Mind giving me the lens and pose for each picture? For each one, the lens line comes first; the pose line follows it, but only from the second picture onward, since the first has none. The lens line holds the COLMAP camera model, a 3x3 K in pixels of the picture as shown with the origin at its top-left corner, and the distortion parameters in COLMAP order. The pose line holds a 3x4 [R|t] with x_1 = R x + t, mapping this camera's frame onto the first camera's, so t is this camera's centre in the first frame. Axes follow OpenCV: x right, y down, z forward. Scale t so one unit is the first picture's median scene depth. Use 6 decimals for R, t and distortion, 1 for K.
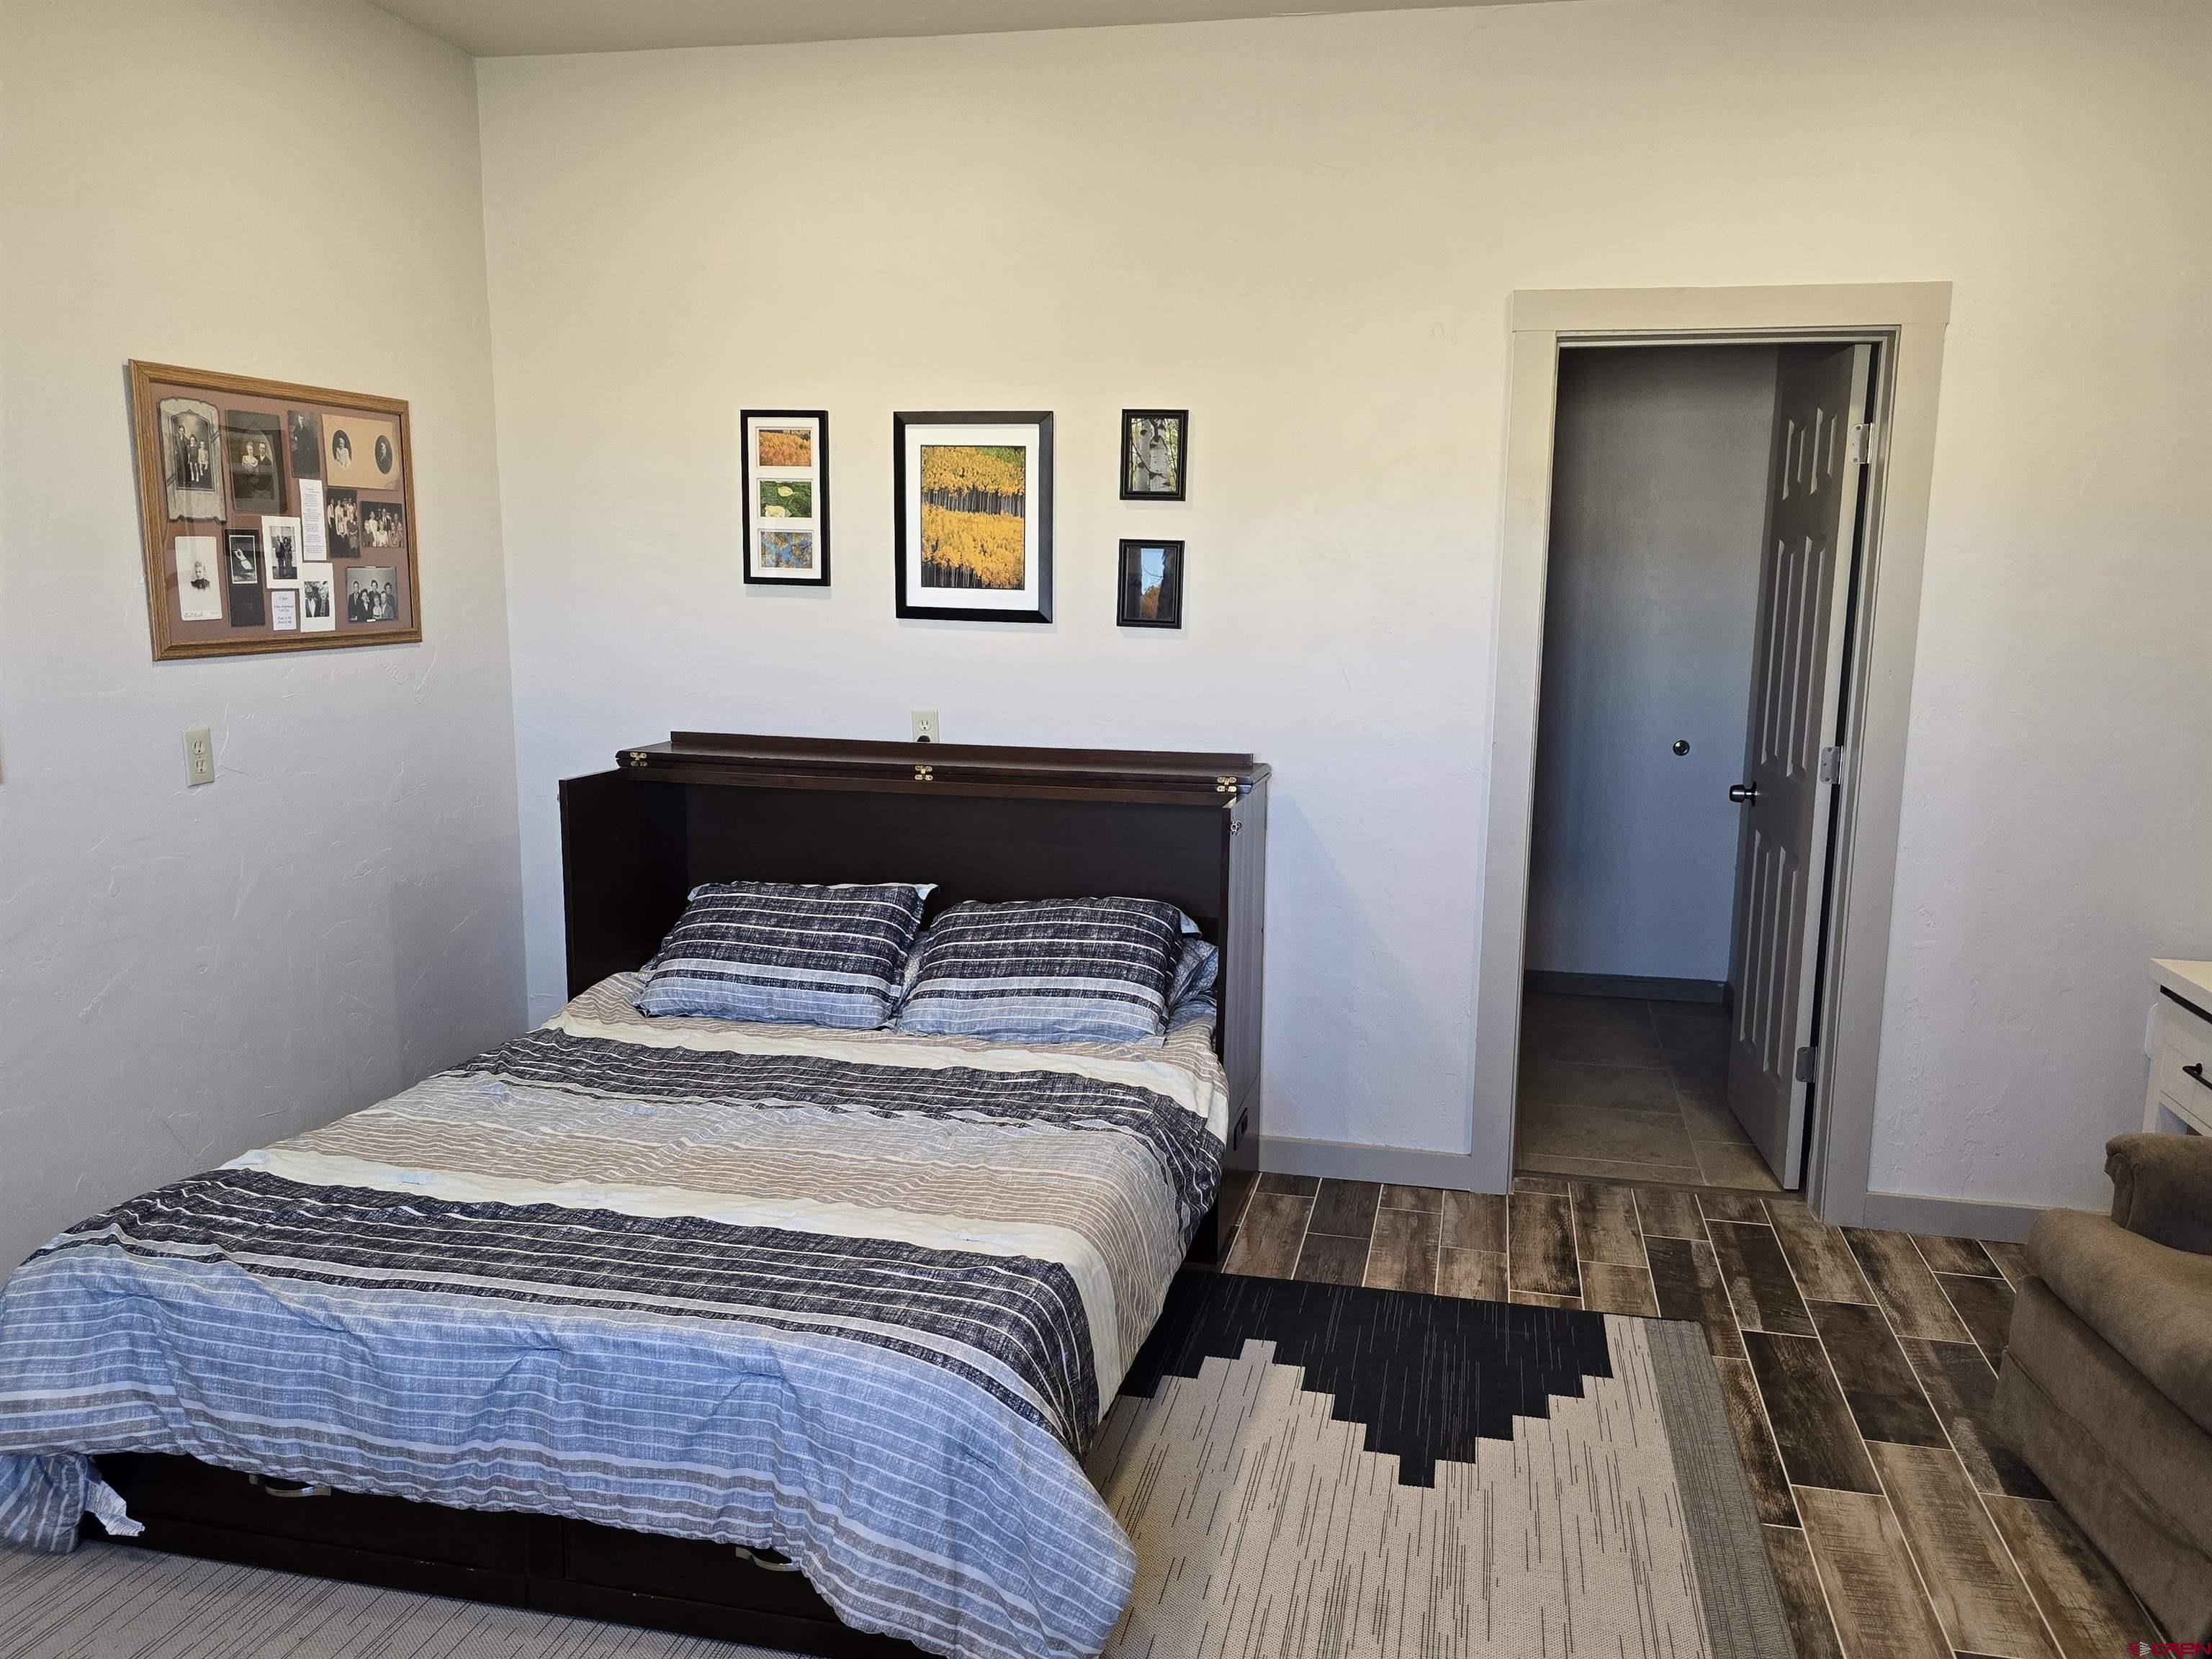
lens RADIAL K [[1582.0, 0, 1143.8], [0, 1582.0, 826.1], [0, 0, 1]] dist [0.075721, -0.125322]
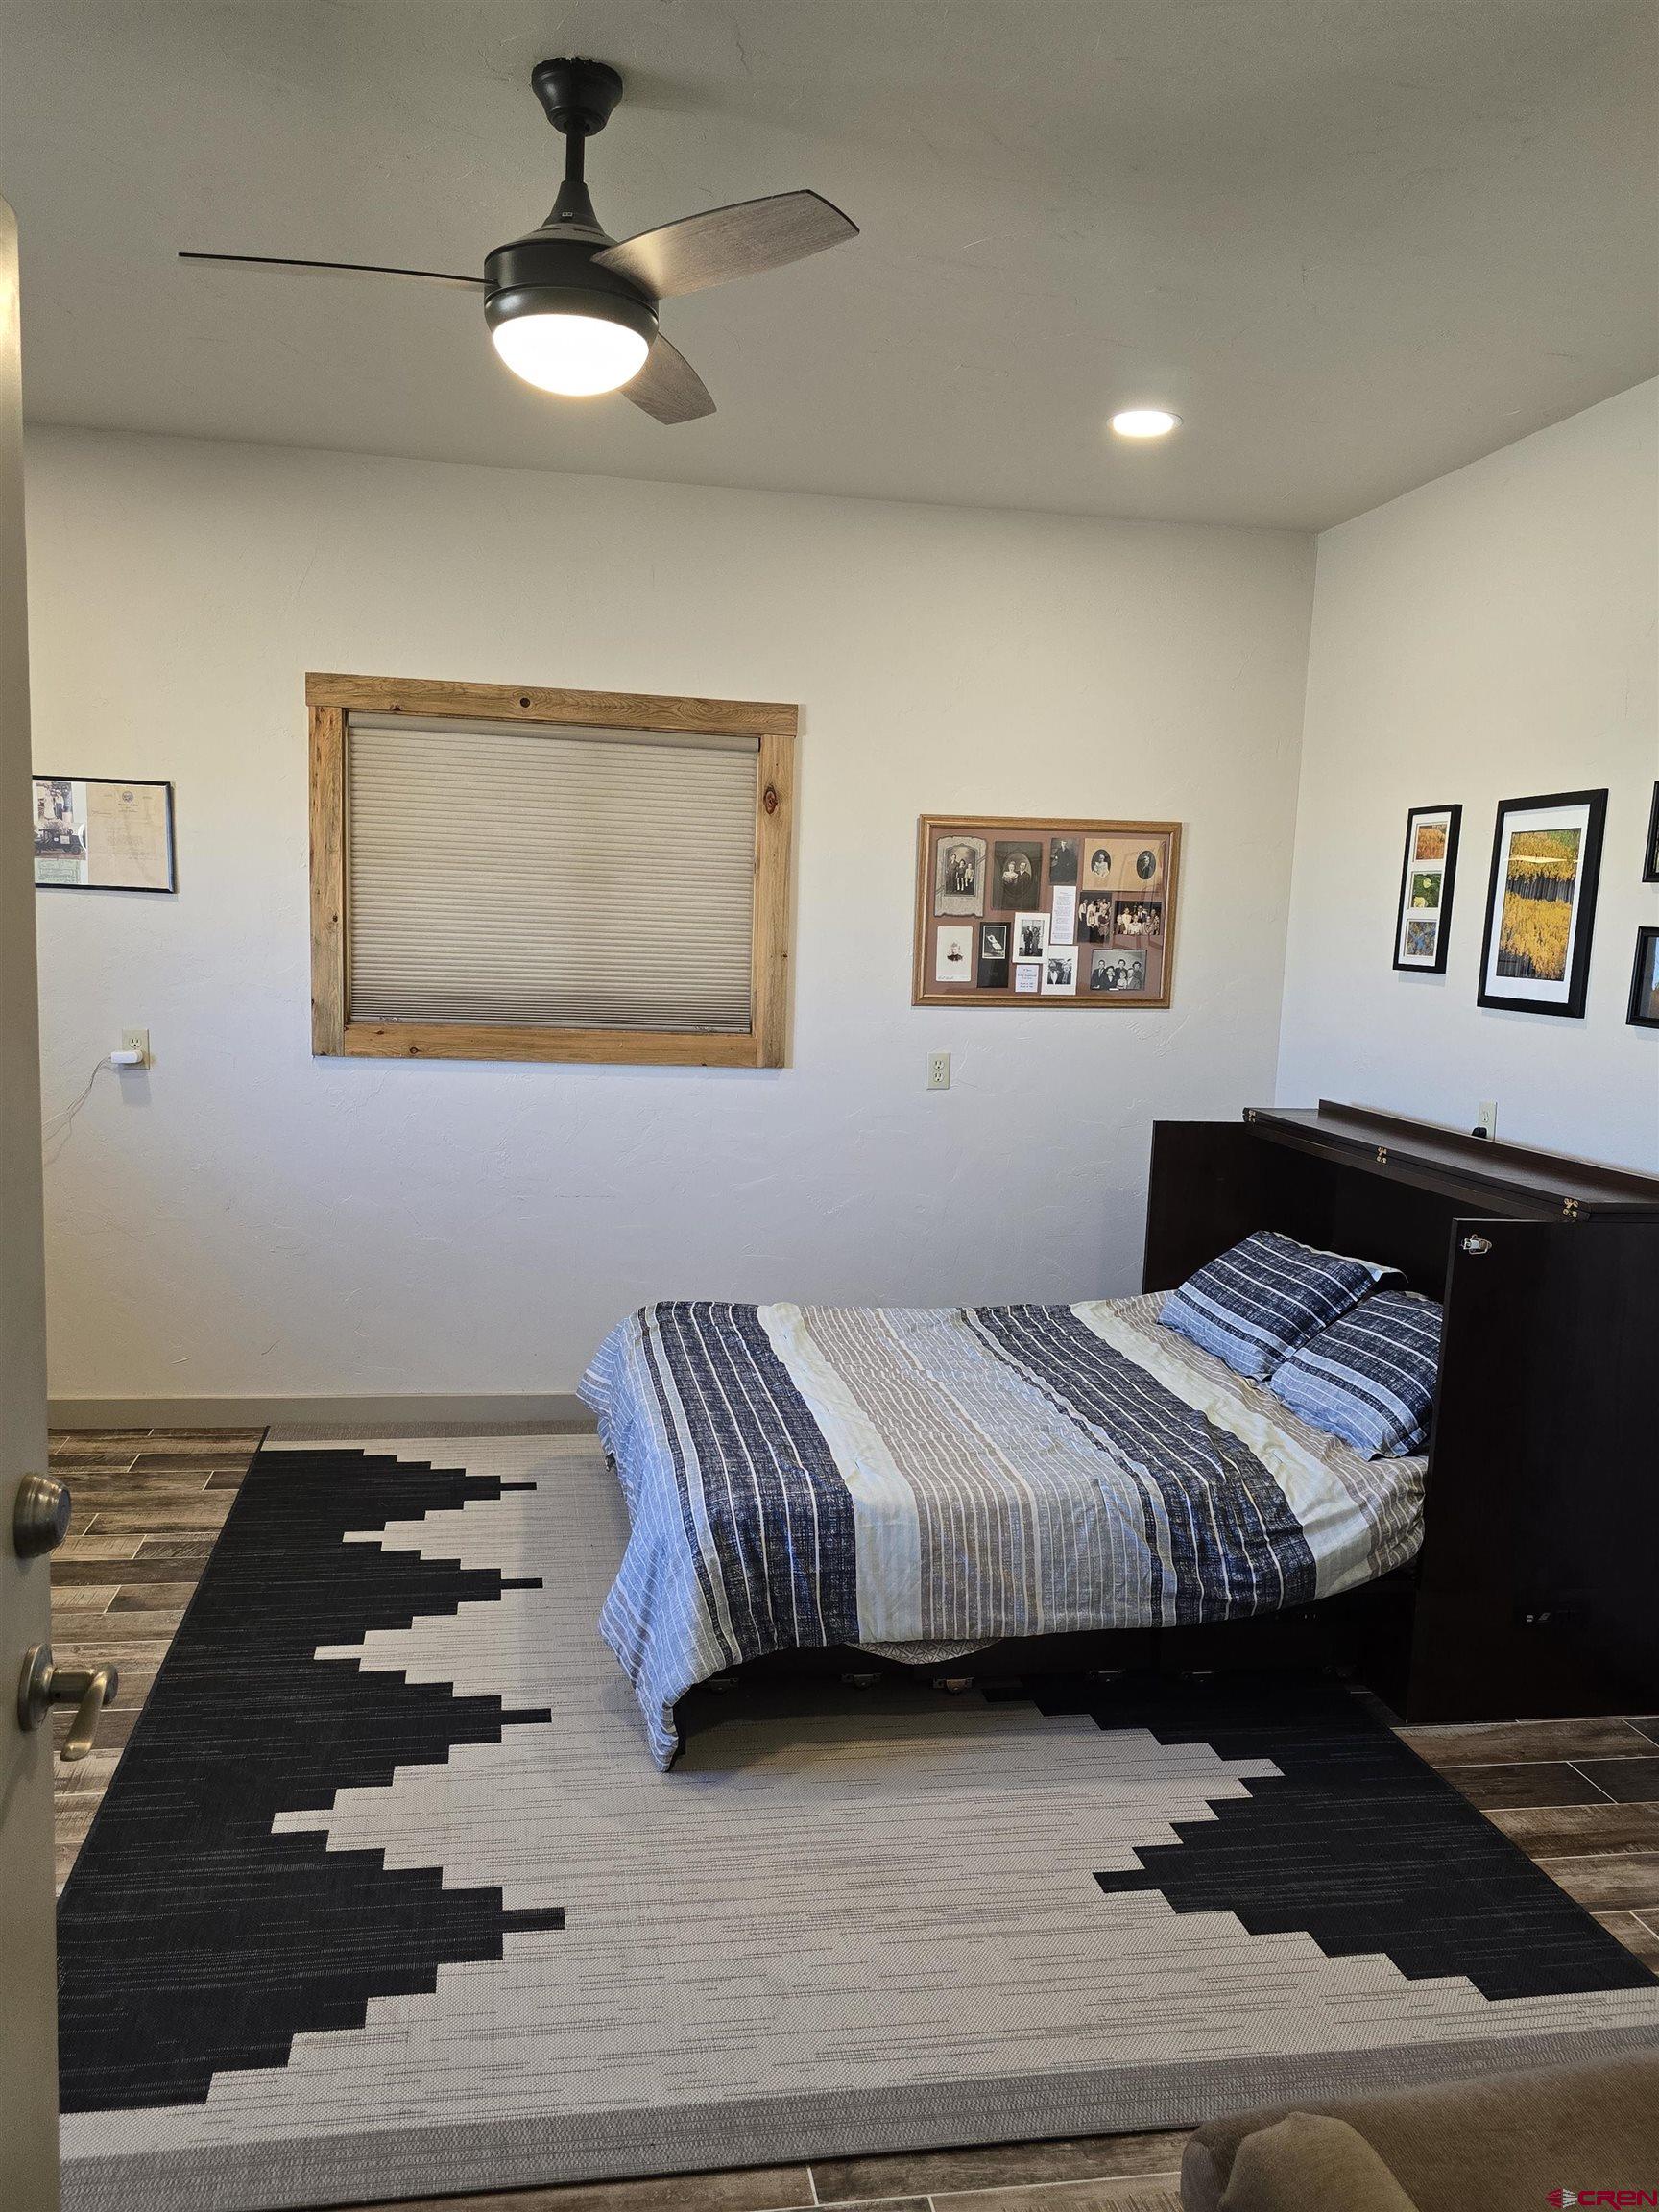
lens RADIAL K [[1582.0, 0, 829.5], [0, 1582.0, 1106.0], [0, 0, 1]] dist [0.075721, -0.125322]
pose [[0.399366, 0.104753, -0.910787, 0.666393], [-0.167368, 0.985086, 0.039910, -0.047880], [0.901385, 0.136498, 0.410943, 0.267877]]
